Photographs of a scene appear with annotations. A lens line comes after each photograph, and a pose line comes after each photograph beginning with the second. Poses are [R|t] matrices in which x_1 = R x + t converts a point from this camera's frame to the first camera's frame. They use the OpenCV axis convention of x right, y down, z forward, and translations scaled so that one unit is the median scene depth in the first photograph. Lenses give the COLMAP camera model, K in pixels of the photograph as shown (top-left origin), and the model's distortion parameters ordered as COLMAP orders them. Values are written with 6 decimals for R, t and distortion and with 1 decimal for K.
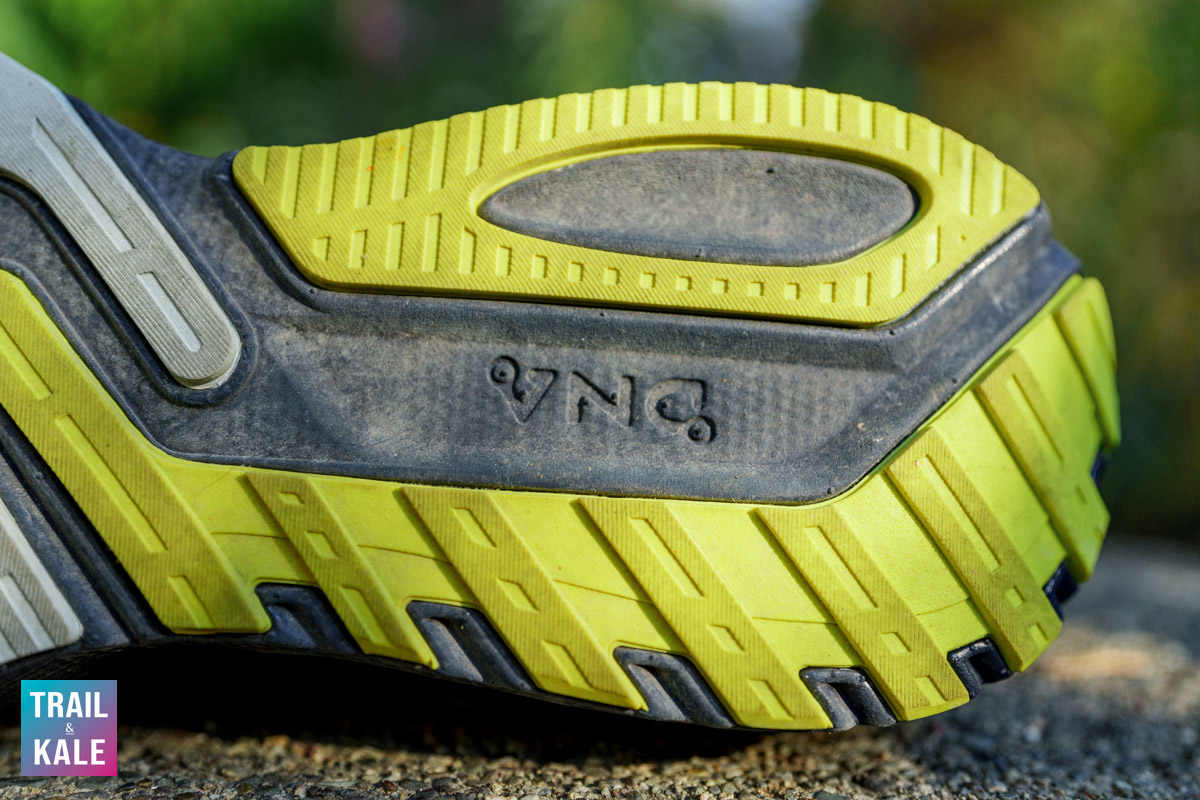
lens RADIAL K [[1112.7, 0, 600.0], [0, 1112.7, 400.0], [0, 0, 1]] dist [0.027683, 0.000746]
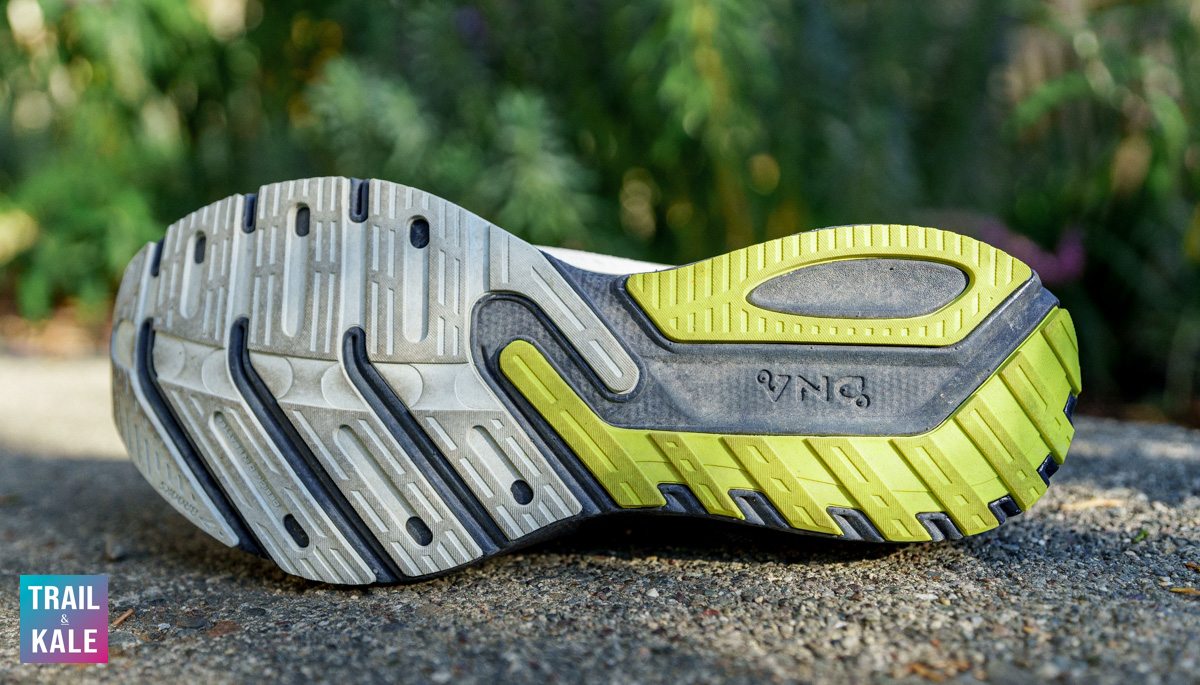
lens RADIAL K [[1165.9, 0, 600.0], [0, 1165.9, 342.5], [0, 0, 1]] dist [0.010813, -0.002358]
pose [[0.995026, -0.049718, -0.086327, -0.199772], [0.056695, 0.995153, 0.080353, -0.280988], [0.081914, -0.084847, 0.993021, -1.166429]]
